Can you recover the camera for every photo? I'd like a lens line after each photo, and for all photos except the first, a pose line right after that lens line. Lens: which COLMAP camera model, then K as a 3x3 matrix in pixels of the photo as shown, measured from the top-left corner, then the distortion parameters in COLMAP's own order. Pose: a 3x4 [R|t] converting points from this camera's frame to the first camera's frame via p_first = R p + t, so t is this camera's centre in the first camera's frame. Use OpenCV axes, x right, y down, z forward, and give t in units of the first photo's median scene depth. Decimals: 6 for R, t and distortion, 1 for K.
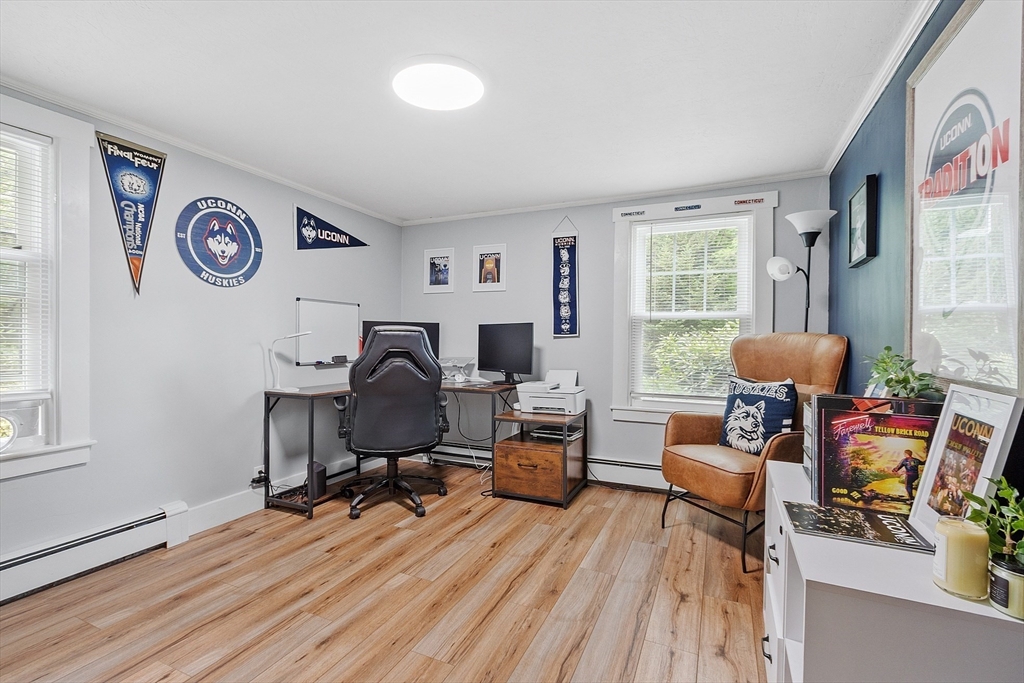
lens RADIAL K [[457.2, 0, 514.5], [0, 457.2, 342.7], [0, 0, 1]] dist [0.001967, -0.001495]
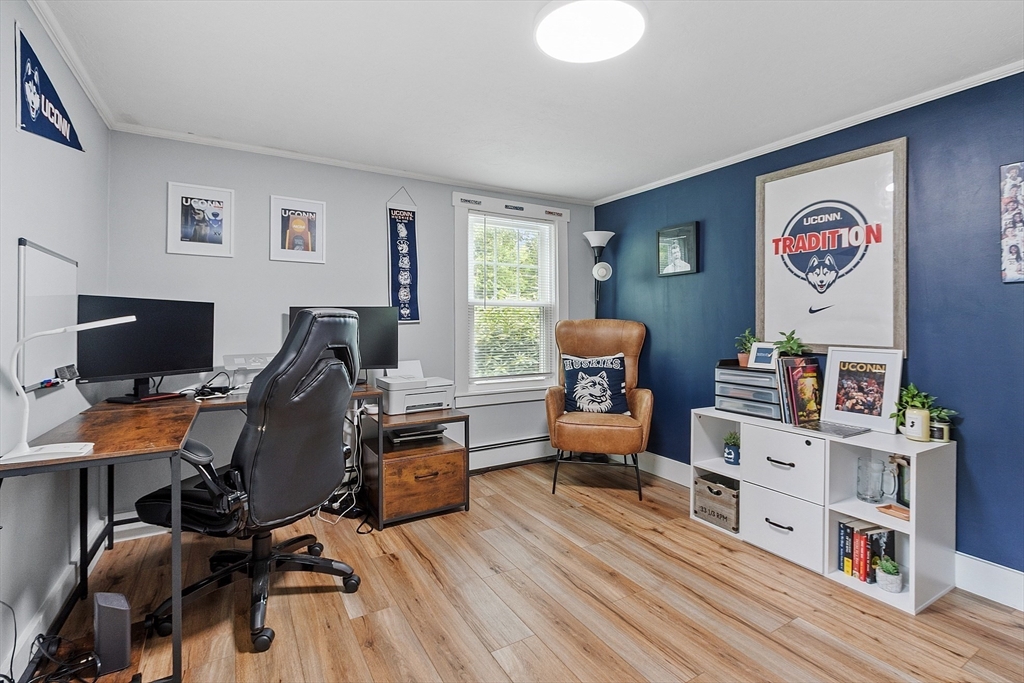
lens RADIAL K [[457.2, 0, 496.1], [0, 457.2, 321.5], [0, 0, 1]] dist [0.001967, -0.001495]
pose [[0.589909, -0.004510, 0.807457, -0.567109], [0.012748, 0.999912, -0.003728, -0.012030], [-0.807369, 0.012493, 0.589914, 0.383707]]
